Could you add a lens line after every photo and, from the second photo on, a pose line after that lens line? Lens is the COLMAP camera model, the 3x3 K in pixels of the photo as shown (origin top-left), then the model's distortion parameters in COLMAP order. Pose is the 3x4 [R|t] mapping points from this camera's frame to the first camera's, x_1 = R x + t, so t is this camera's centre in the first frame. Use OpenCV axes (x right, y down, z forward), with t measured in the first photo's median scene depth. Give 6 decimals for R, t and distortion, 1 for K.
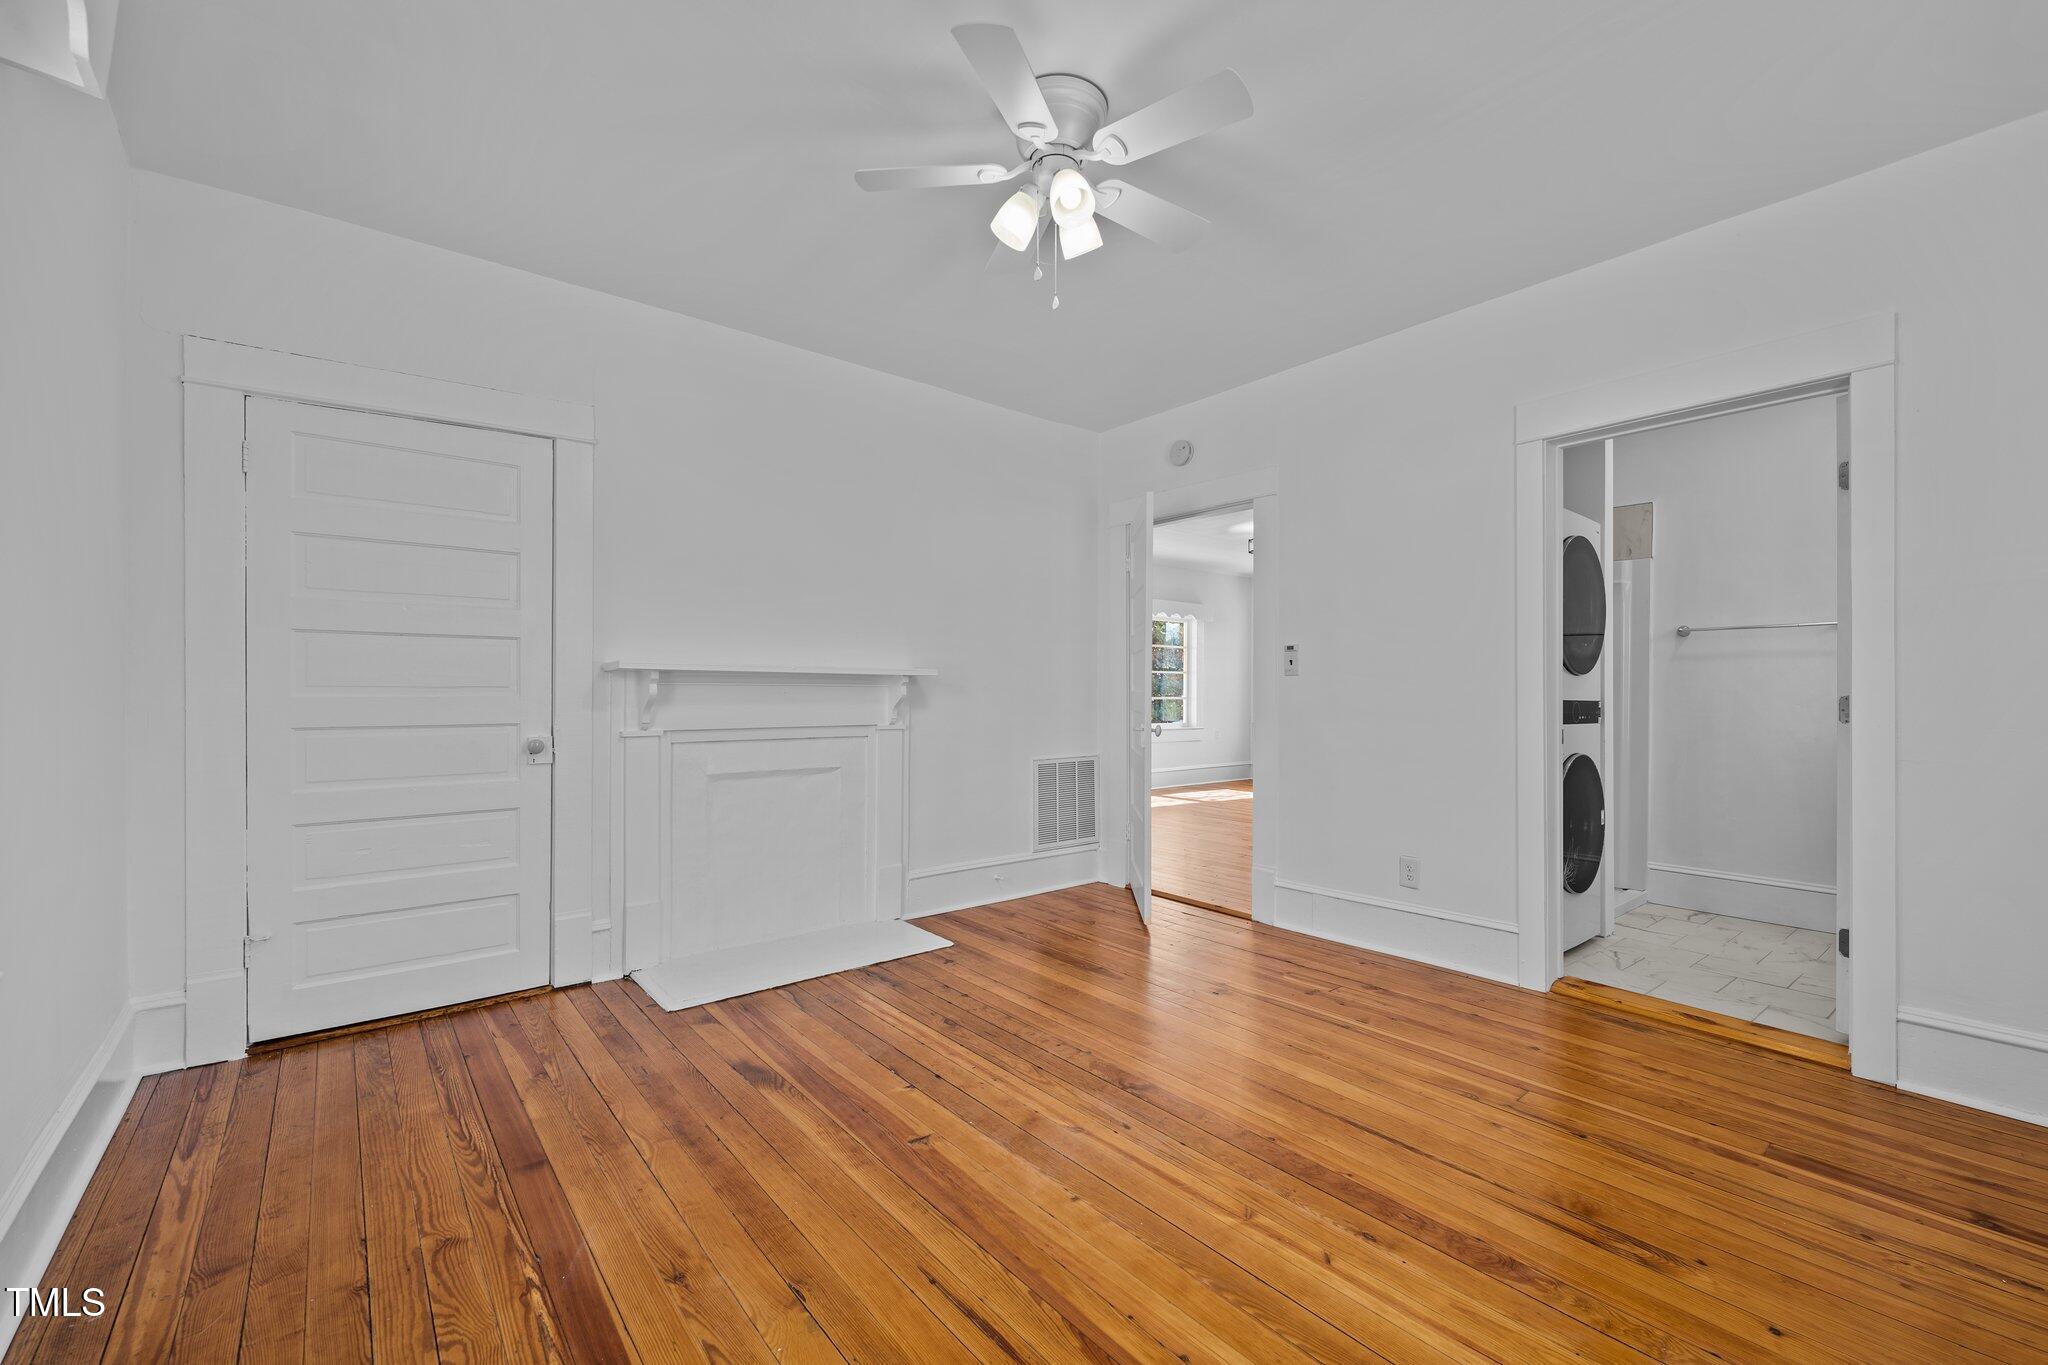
lens RADIAL K [[836.8, 0, 1018.1], [0, 836.8, 691.5], [0, 0, 1]] dist [0.000932, -0.000199]
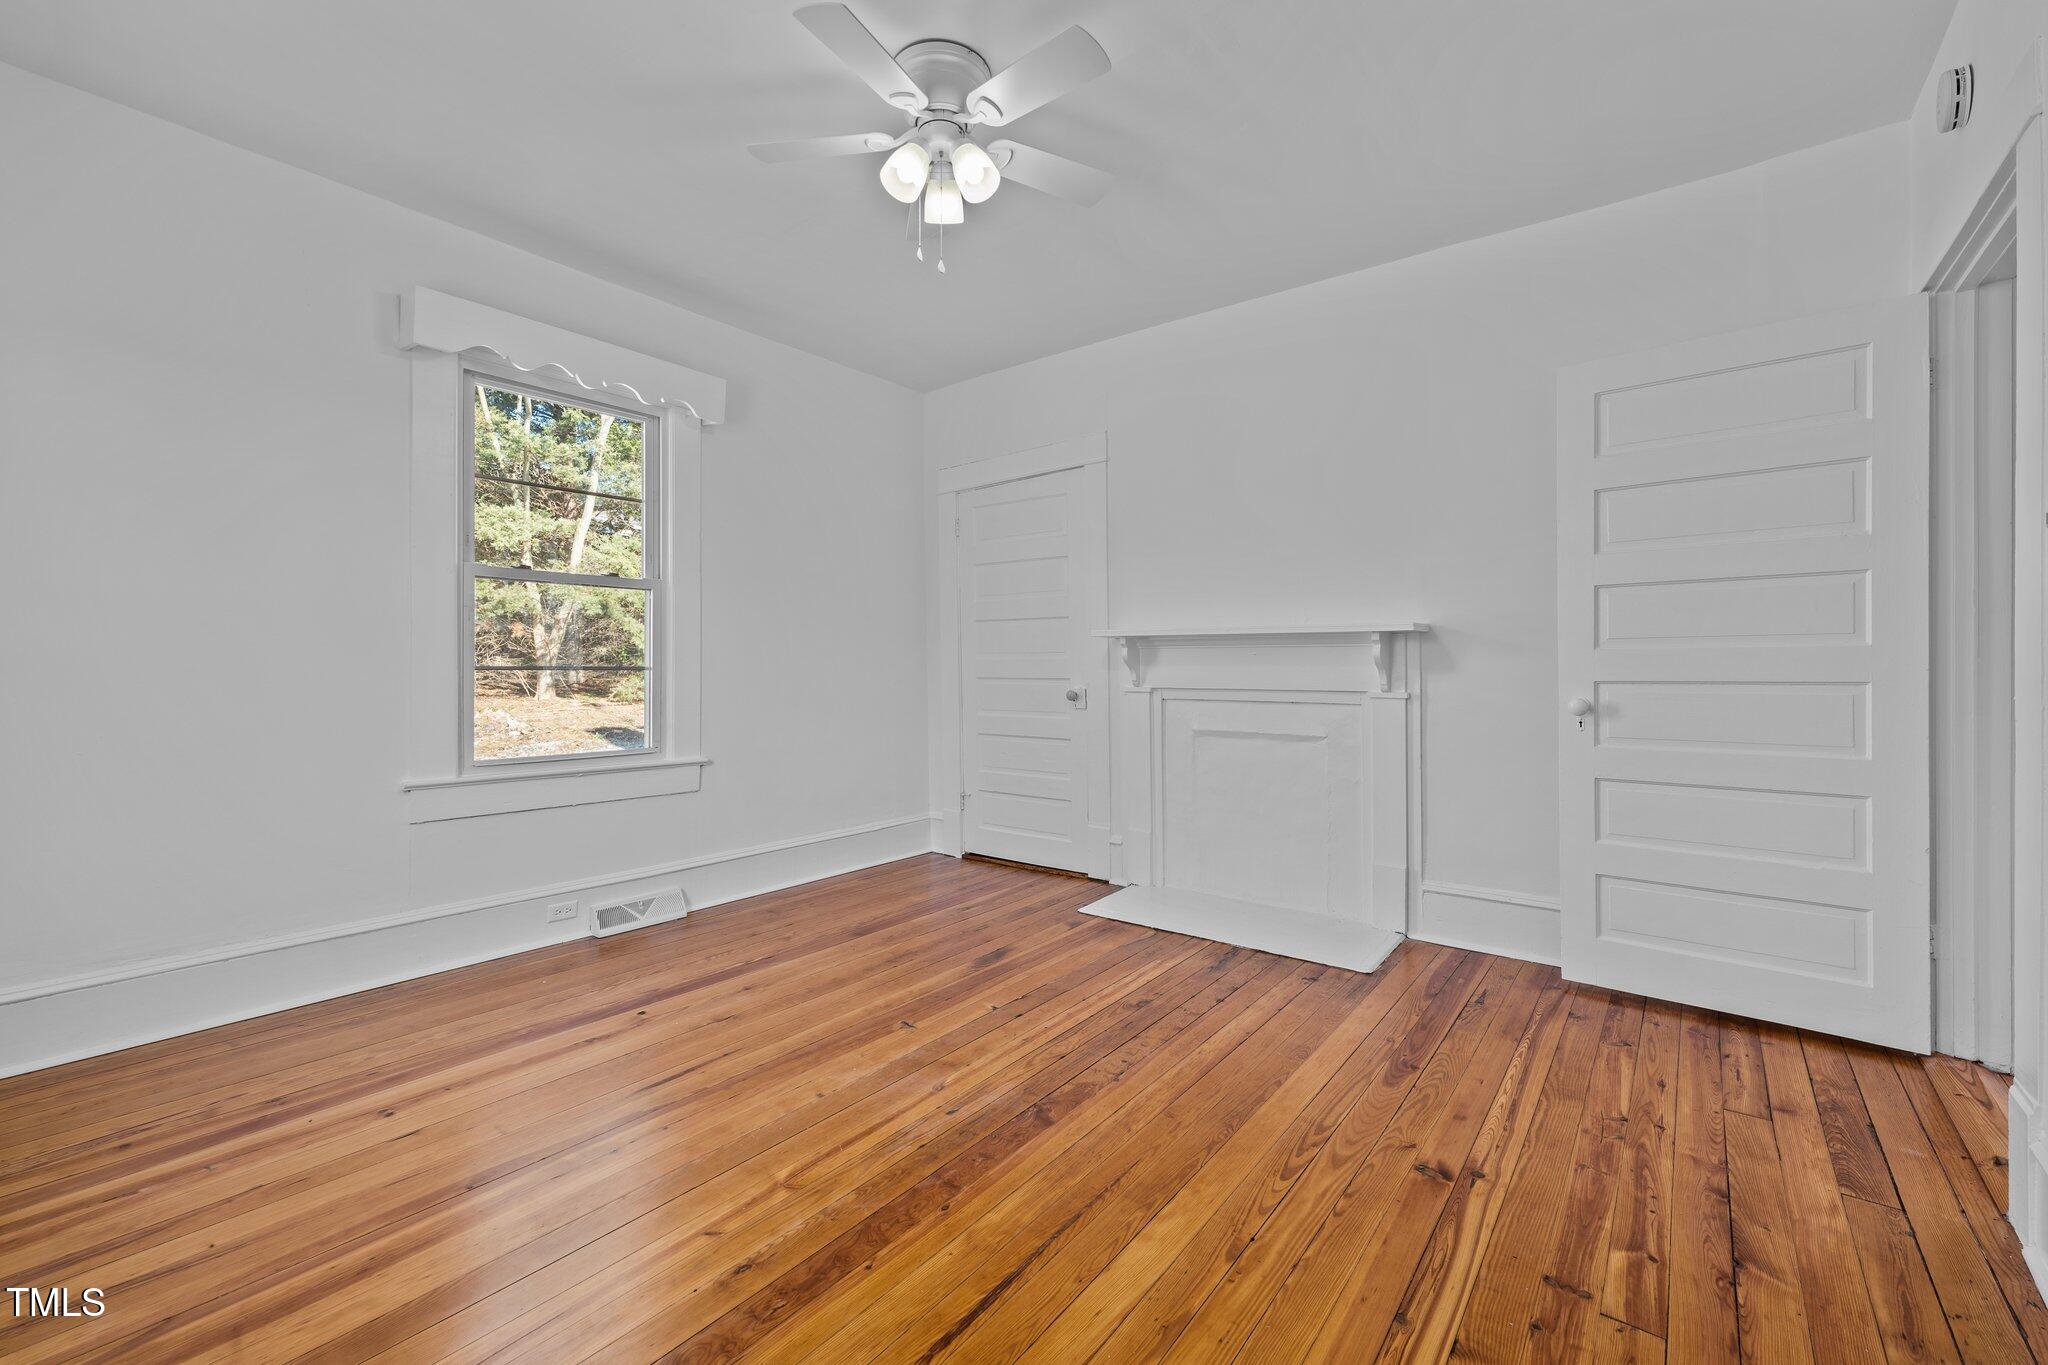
lens RADIAL K [[844.1, 0, 1018.8], [0, 844.1, 662.9], [0, 0, 1]] dist [0.002085, -0.000333]
pose [[0.219787, 0.000335, -0.975548, 0.876532], [0.005751, 0.999982, 0.001639, 0.011288], [0.975531, -0.005970, 0.219781, 0.710536]]
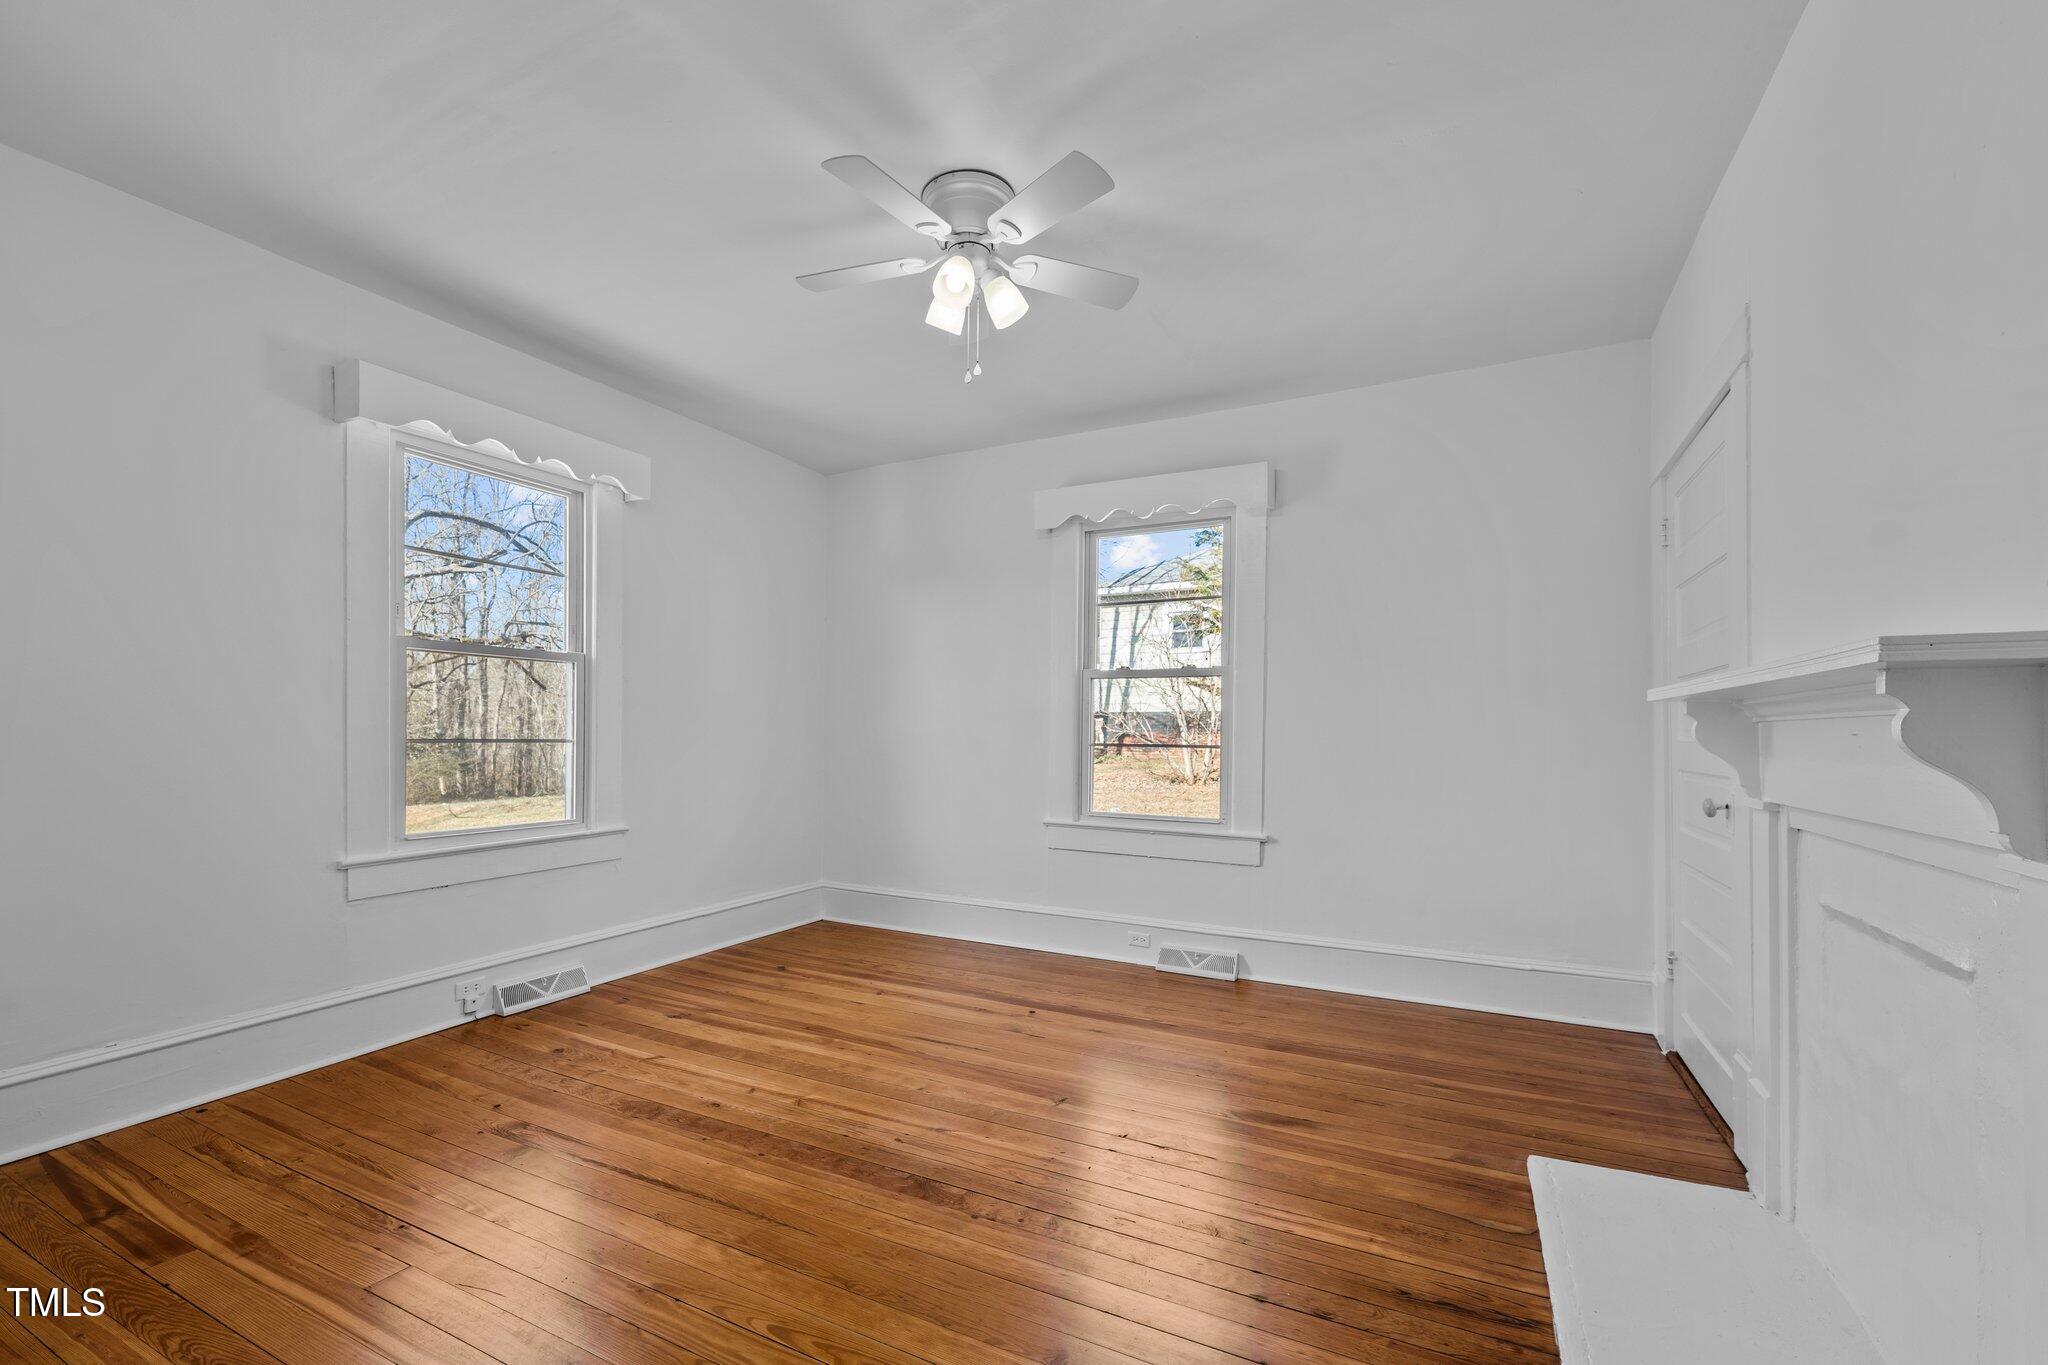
lens RADIAL K [[861.1, 0, 1028.1], [0, 861.1, 736.6], [0, 0, 1]] dist [0.003012, -0.000194]
pose [[-0.913146, -0.002931, -0.407621, 0.350731], [-0.001812, 0.999993, -0.003131, 0.005944], [0.407628, -0.002121, -0.913146, 1.696144]]
